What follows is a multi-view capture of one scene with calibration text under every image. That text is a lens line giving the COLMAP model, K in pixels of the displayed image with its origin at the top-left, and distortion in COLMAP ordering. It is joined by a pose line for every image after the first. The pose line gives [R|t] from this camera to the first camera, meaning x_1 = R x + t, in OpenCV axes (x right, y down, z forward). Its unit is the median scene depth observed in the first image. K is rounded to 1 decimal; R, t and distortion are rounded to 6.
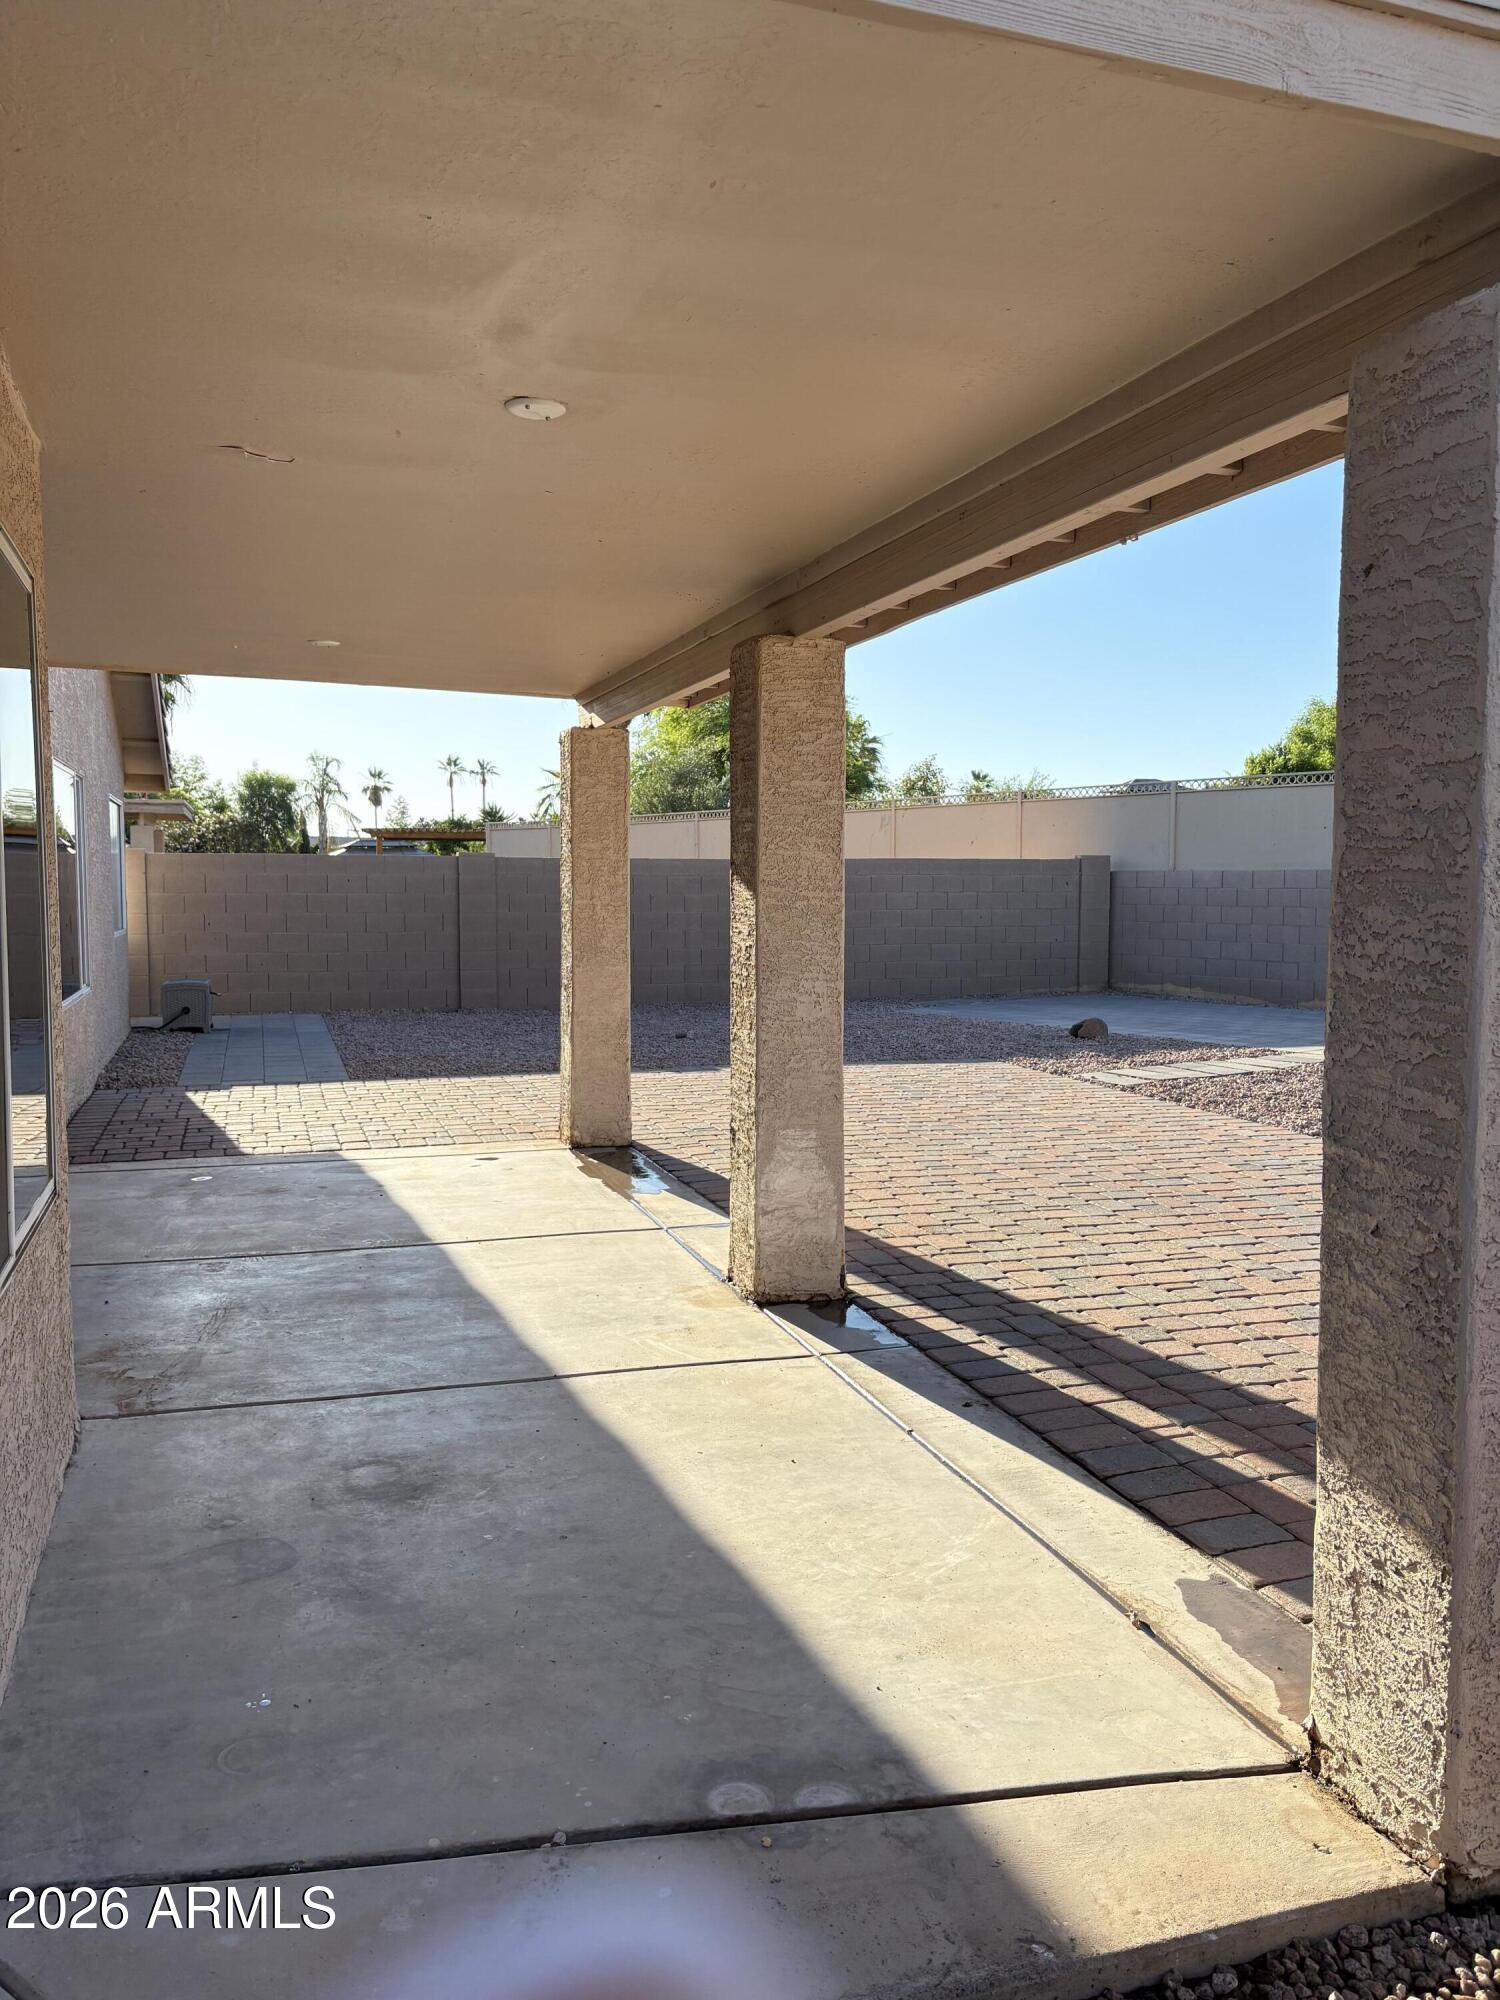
lens RADIAL K [[1522.9, 0, 741.3], [0, 1522.9, 1004.9], [0, 0, 1]] dist [0.019462, -0.022031]
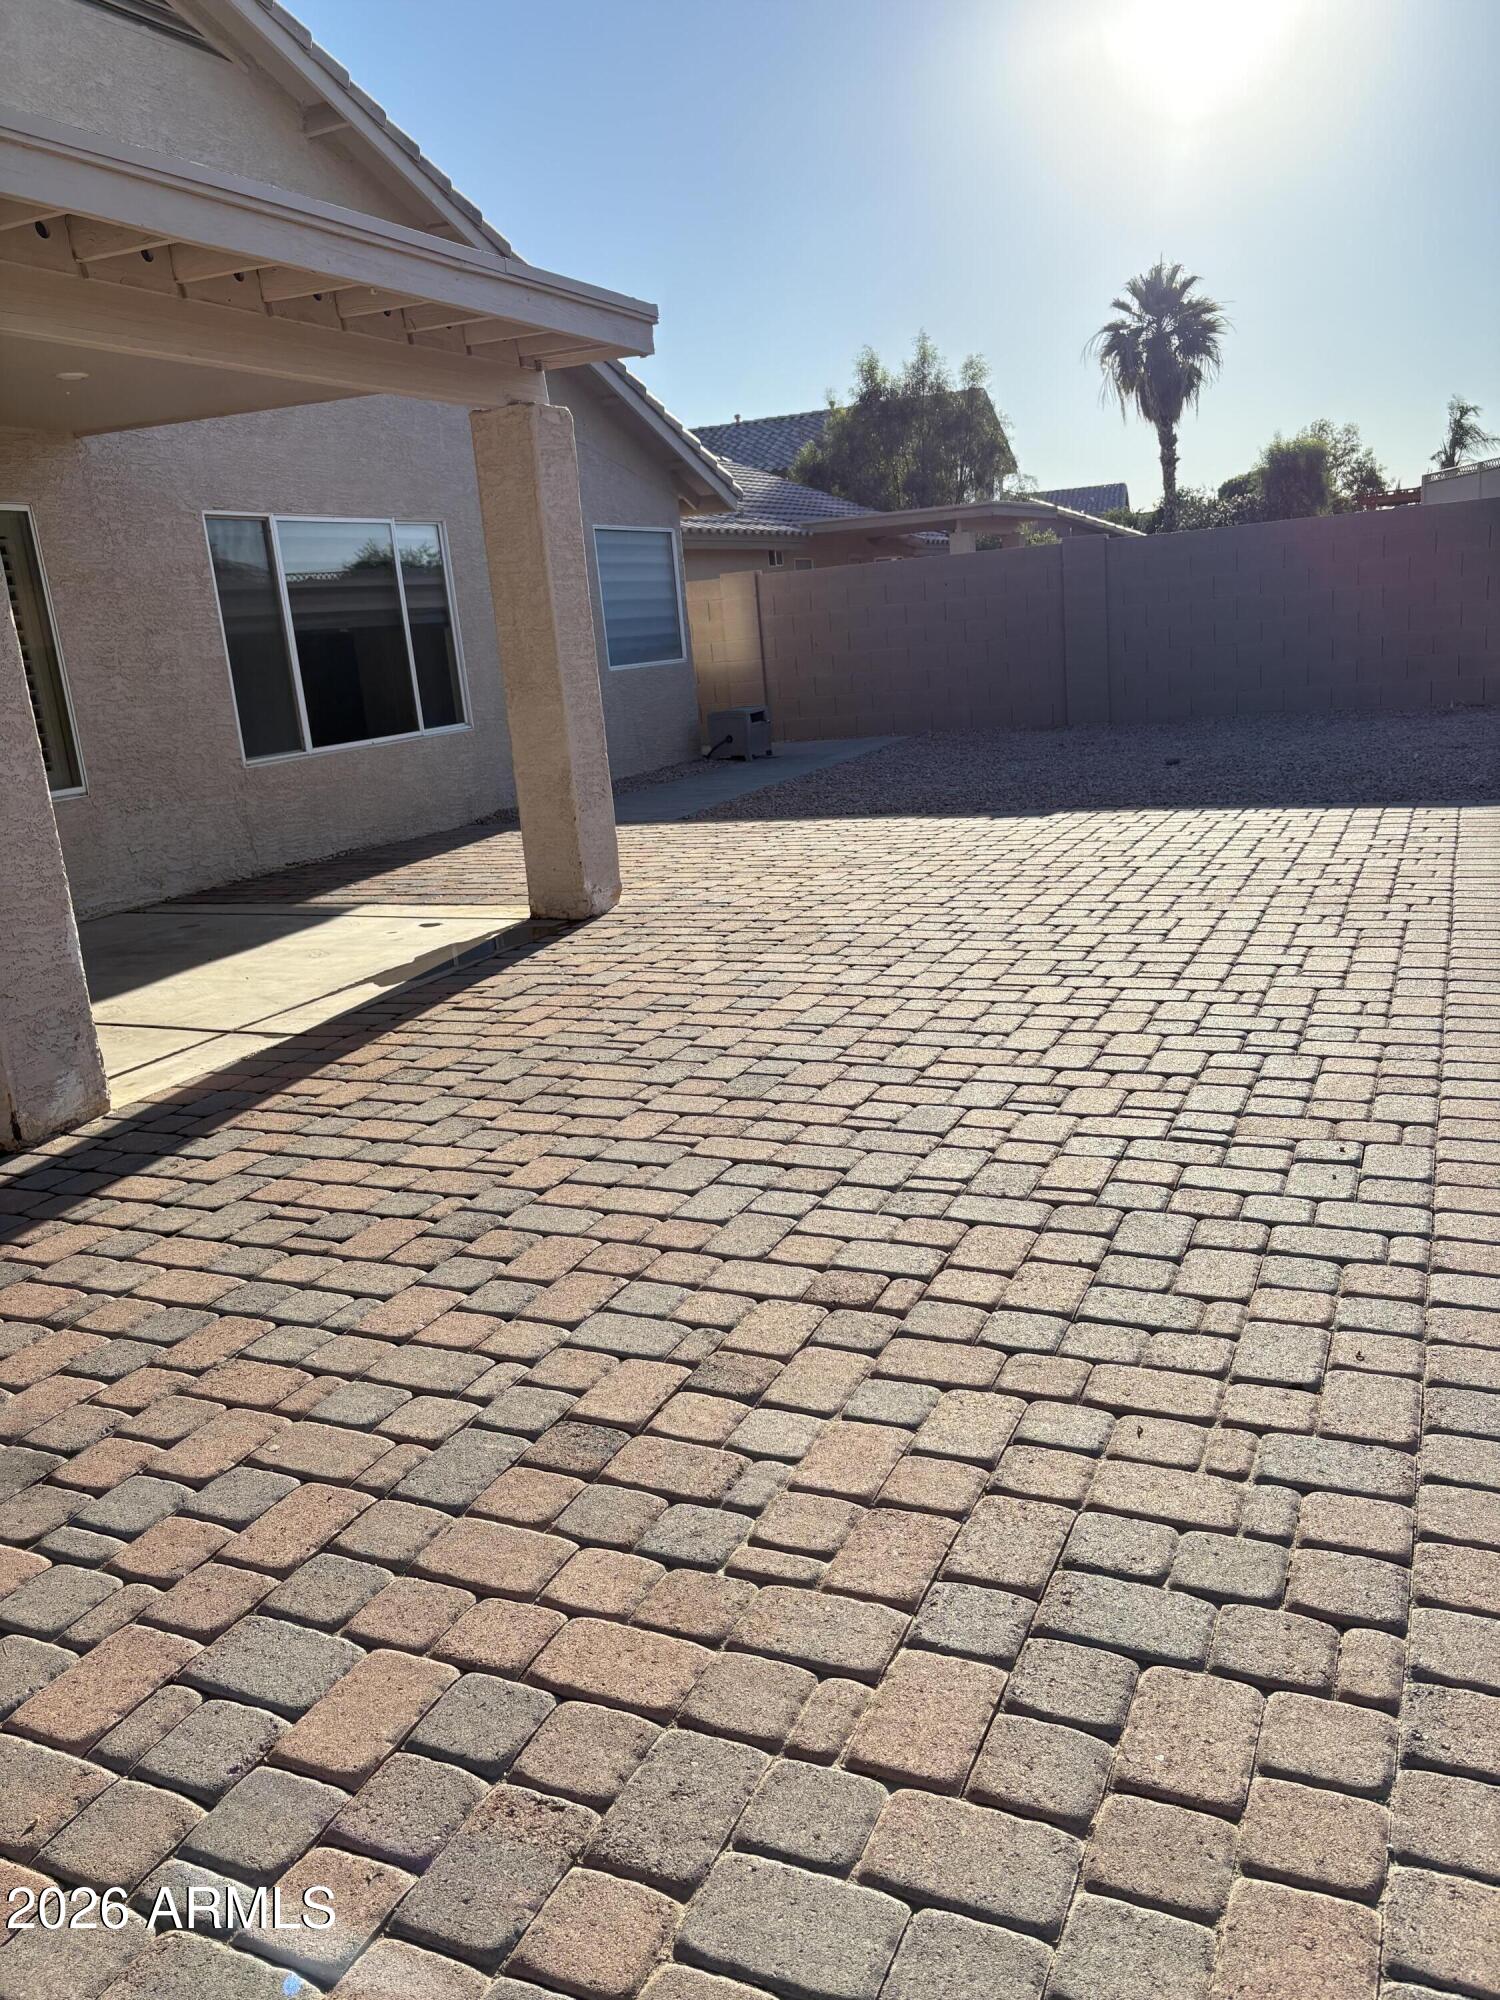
lens RADIAL K [[1522.9, 0, 751.4], [0, 1522.9, 1006.6], [0, 0, 1]] dist [0.019462, -0.022031]
pose [[0.731468, 0.098803, -0.674679, 0.340698], [0.037381, 0.982148, 0.184357, -0.007144], [0.680850, -0.160072, 0.714717, 0.264949]]
